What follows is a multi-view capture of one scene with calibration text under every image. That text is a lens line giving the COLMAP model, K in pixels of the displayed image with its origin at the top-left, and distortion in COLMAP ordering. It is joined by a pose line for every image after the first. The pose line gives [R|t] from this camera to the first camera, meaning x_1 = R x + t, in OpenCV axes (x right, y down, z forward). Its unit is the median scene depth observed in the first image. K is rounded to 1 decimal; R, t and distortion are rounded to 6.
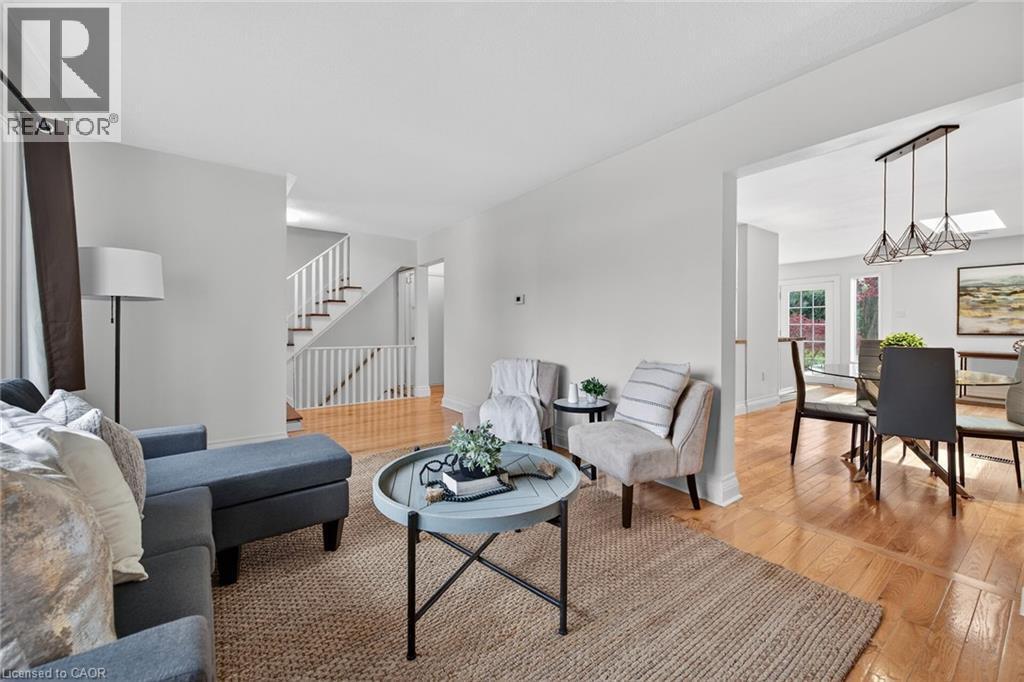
lens RADIAL K [[398.9, 0, 512.2], [0, 398.9, 327.1], [0, 0, 1]] dist [0.000725, -0.000299]
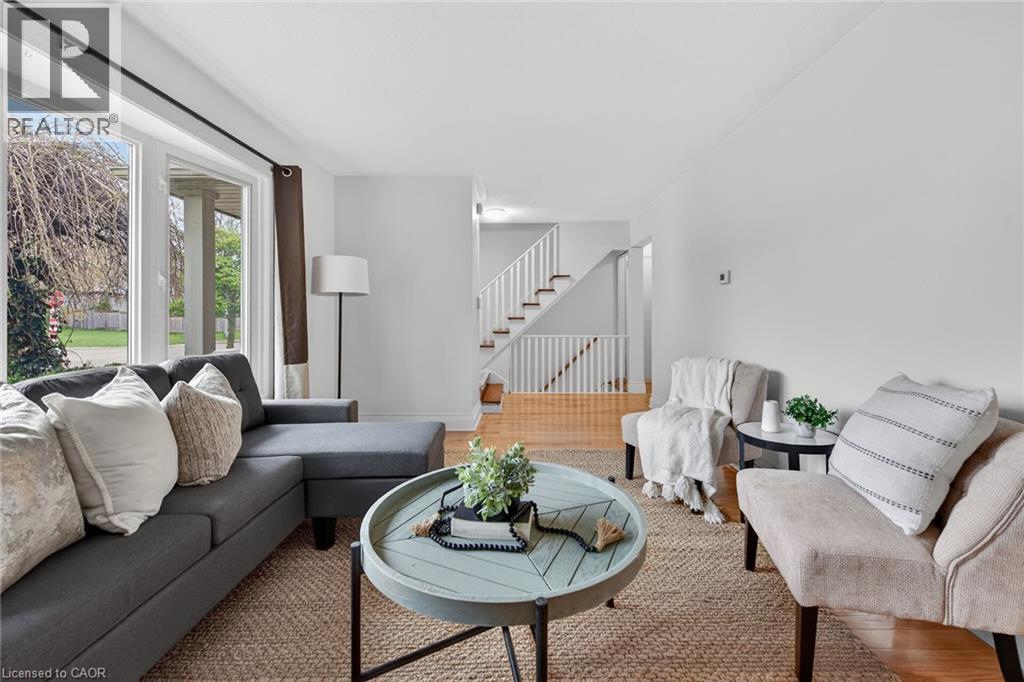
lens RADIAL K [[408.2, 0, 515.0], [0, 408.2, 311.7], [0, 0, 1]] dist [0.000102, -0.000335]
pose [[0.808191, -0.009672, -0.588841, 0.178344], [0.003629, 0.999928, -0.011444, 0.001513], [0.588910, 0.007112, 0.808168, 0.184688]]
